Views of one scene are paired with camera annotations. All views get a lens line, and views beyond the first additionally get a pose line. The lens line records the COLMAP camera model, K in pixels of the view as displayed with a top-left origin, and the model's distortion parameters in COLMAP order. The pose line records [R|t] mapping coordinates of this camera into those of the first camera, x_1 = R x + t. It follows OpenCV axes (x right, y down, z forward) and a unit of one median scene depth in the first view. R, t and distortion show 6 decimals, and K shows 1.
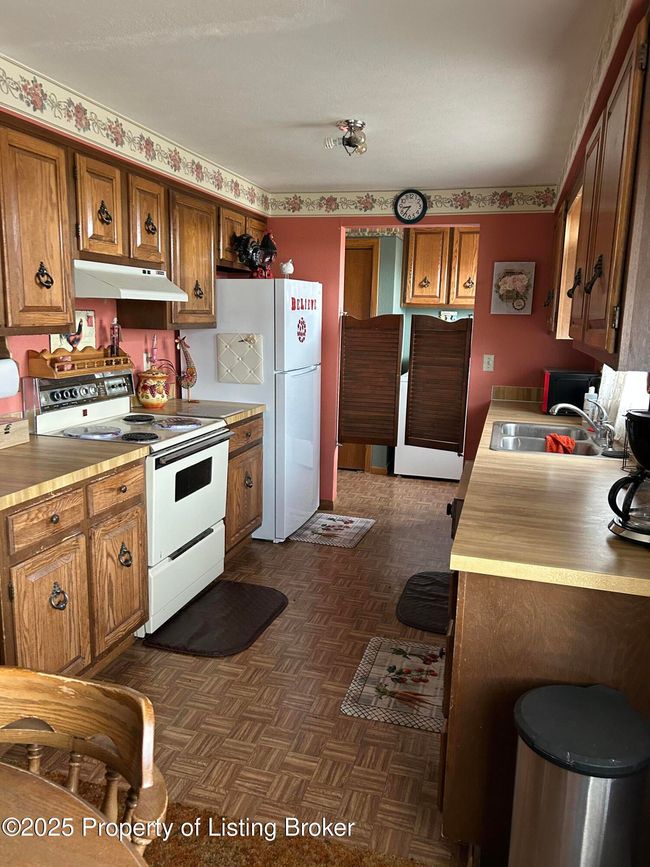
lens RADIAL K [[652.8, 0, 323.9], [0, 652.8, 434.6], [0, 0, 1]] dist [0.011540, -0.004527]
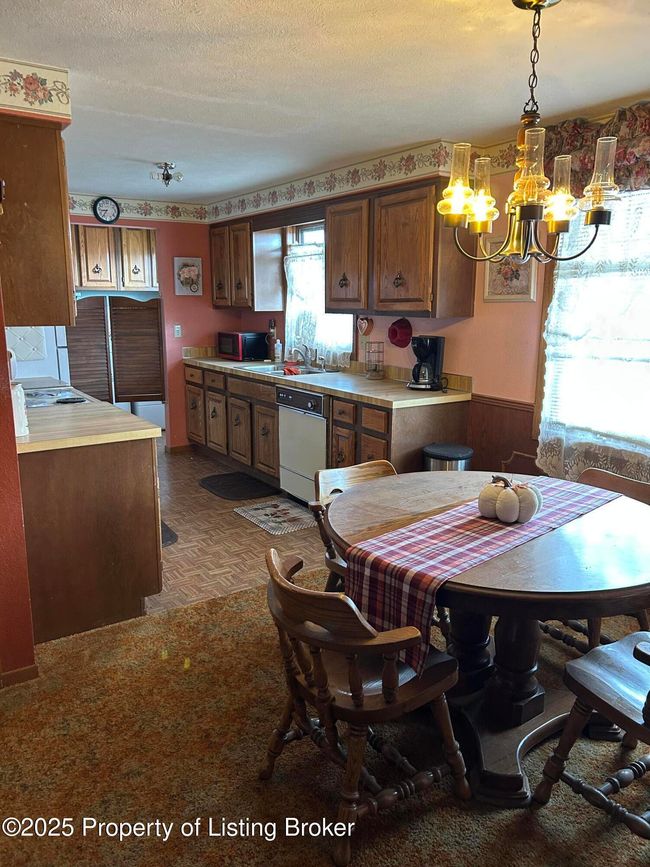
lens RADIAL K [[652.8, 0, 325.3], [0, 652.8, 433.1], [0, 0, 1]] dist [0.011540, -0.004527]
pose [[0.642680, -0.176127, 0.745615, -0.614848], [0.150312, 0.983289, 0.102708, 0.006417], [-0.751244, 0.046066, 0.658415, -0.124293]]
